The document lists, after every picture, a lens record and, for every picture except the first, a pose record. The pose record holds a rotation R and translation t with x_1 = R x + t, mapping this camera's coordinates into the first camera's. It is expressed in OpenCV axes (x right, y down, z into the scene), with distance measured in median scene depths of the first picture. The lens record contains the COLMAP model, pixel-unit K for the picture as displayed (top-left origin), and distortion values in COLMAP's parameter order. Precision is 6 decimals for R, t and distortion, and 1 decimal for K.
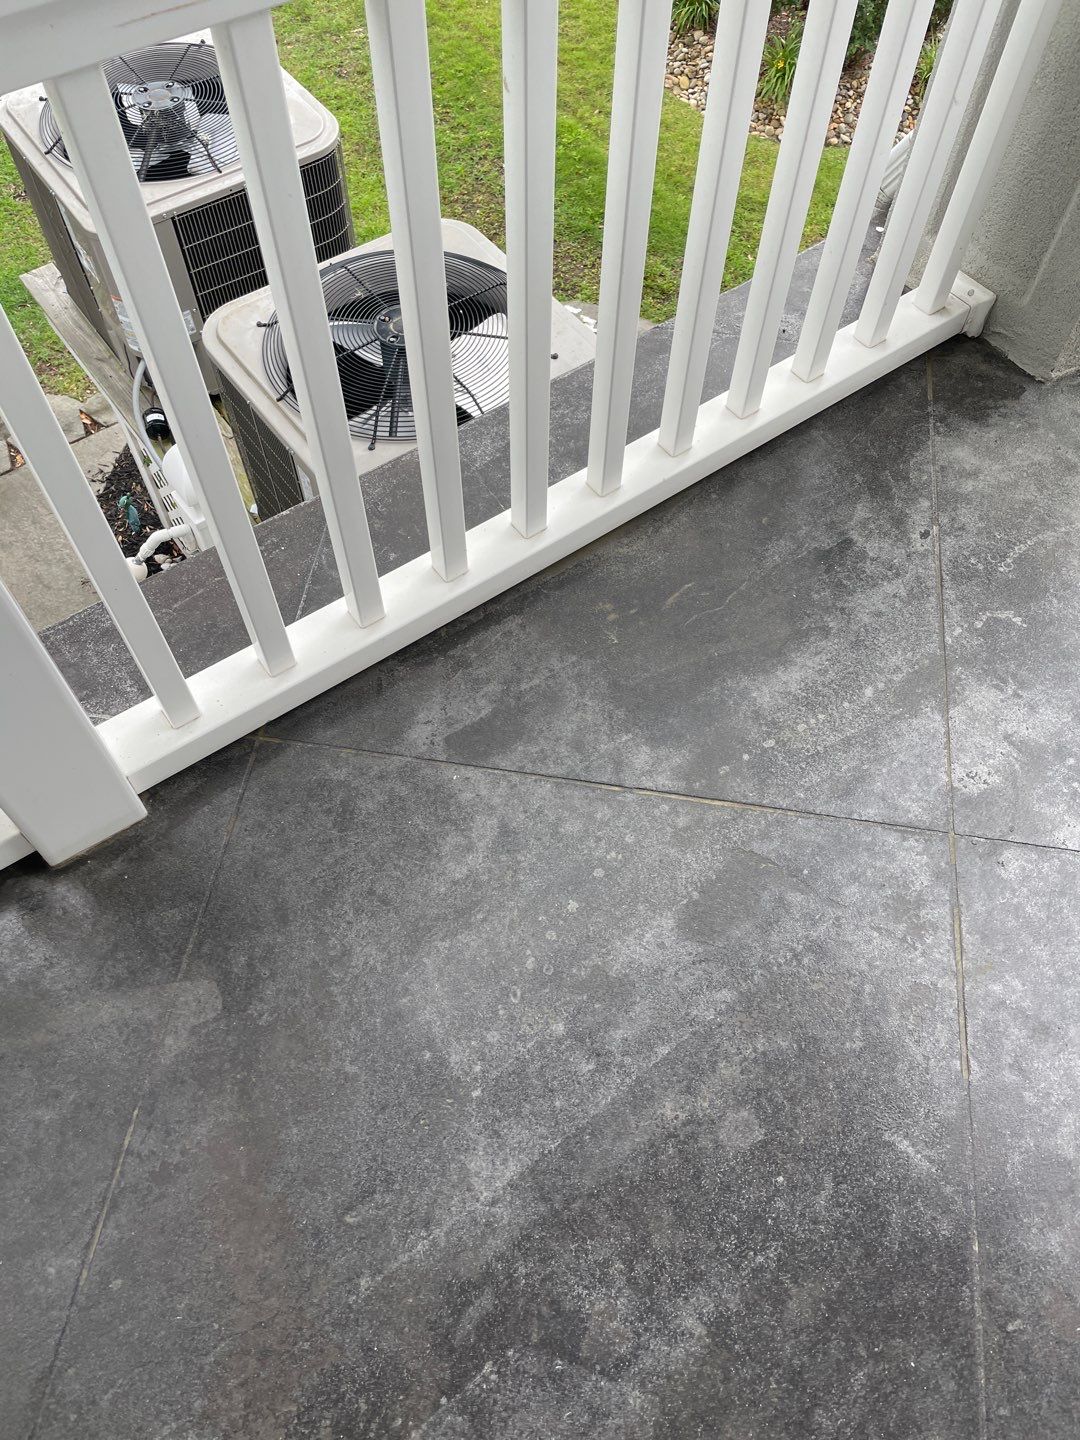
lens RADIAL K [[1123.7, 0, 544.0], [0, 1123.7, 694.3], [0, 0, 1]] dist [0.097090, -0.128419]
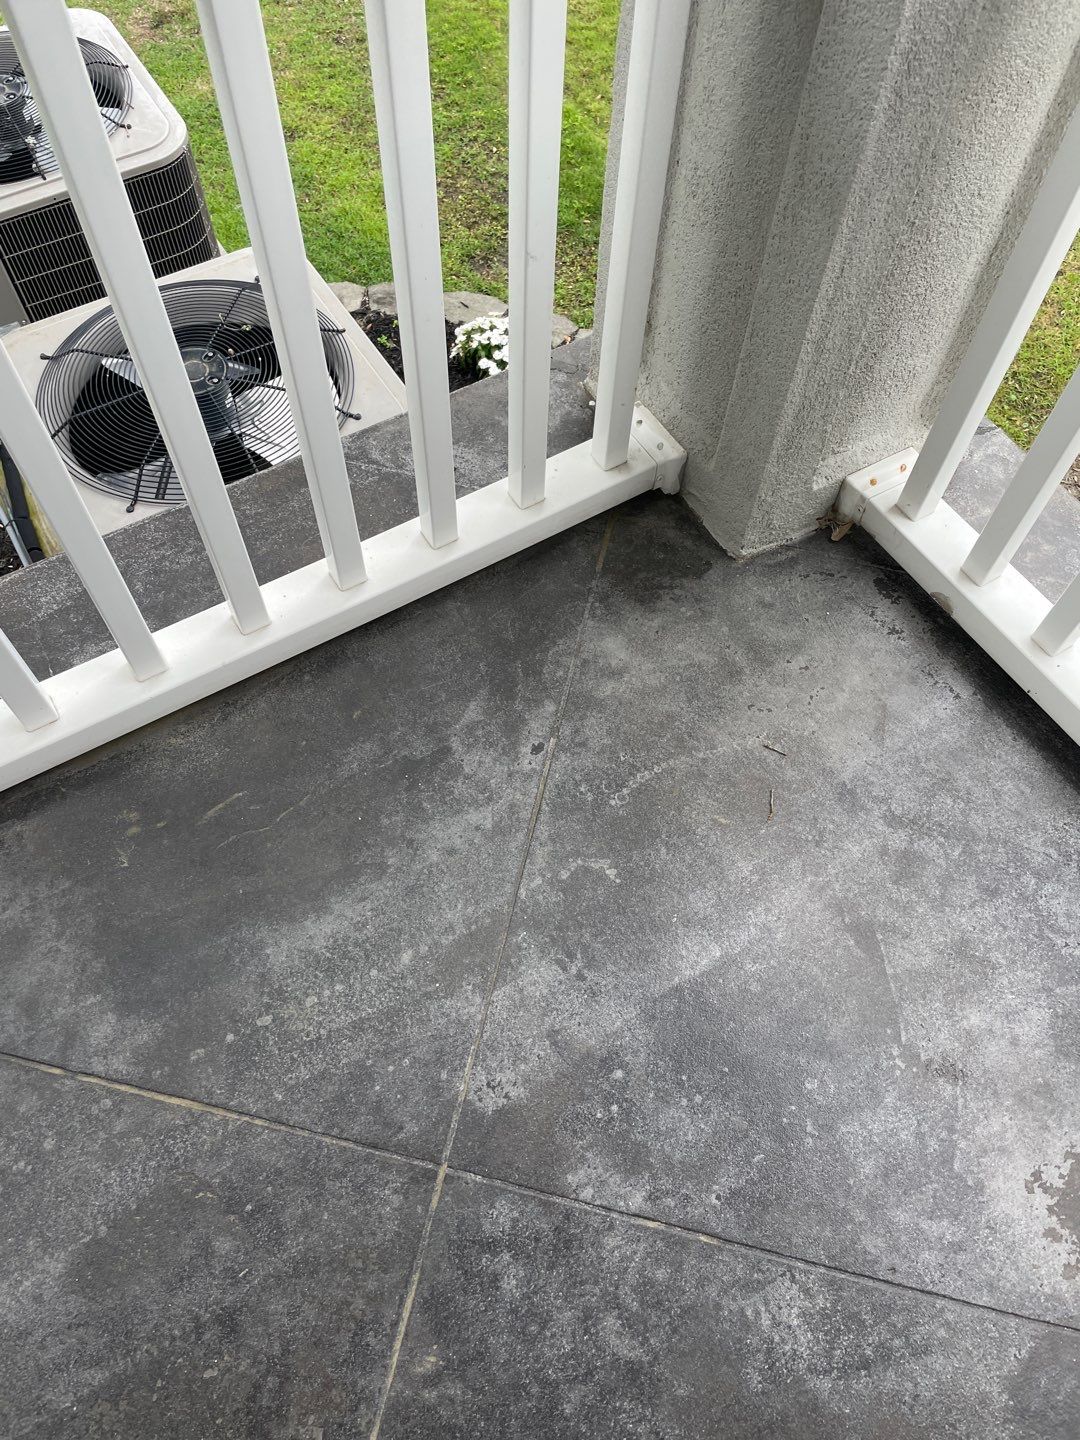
lens RADIAL K [[1123.7, 0, 544.0], [0, 1123.7, 694.3], [0, 0, 1]] dist [0.097090, -0.128419]
pose [[0.996651, 0.075783, -0.030731, 0.364210], [-0.074839, 0.996720, 0.030789, -0.208000], [0.032963, -0.028386, 0.999053, 0.165386]]
